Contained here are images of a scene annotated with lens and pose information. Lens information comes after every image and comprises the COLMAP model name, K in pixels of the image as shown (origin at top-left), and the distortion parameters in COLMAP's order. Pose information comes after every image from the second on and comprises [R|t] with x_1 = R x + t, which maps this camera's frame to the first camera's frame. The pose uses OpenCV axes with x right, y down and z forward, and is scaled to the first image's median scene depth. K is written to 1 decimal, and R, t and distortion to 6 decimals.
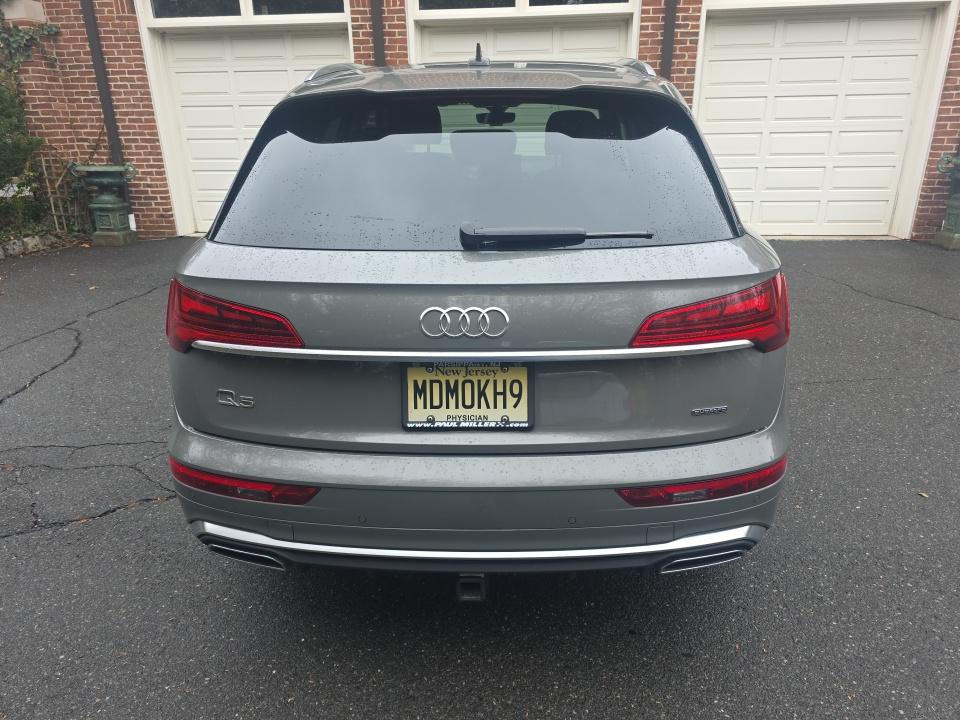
lens RADIAL K [[660.0, 0, 484.6], [0, 660.0, 380.1], [0, 0, 1]] dist [0.009358, -0.006244]
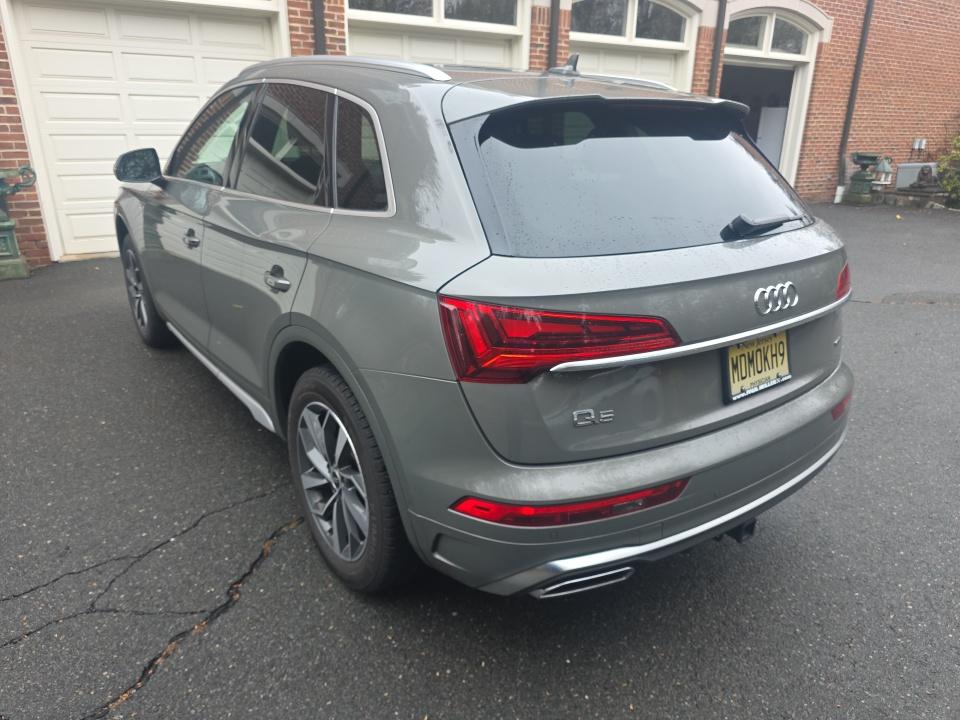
lens RADIAL K [[660.0, 0, 484.6], [0, 660.0, 380.1], [0, 0, 1]] dist [0.009358, -0.006244]
pose [[0.774920, -0.203953, 0.598249, -0.632395], [0.205138, 0.976426, 0.067161, -0.071090], [-0.597843, 0.070680, 0.798491, 0.200441]]
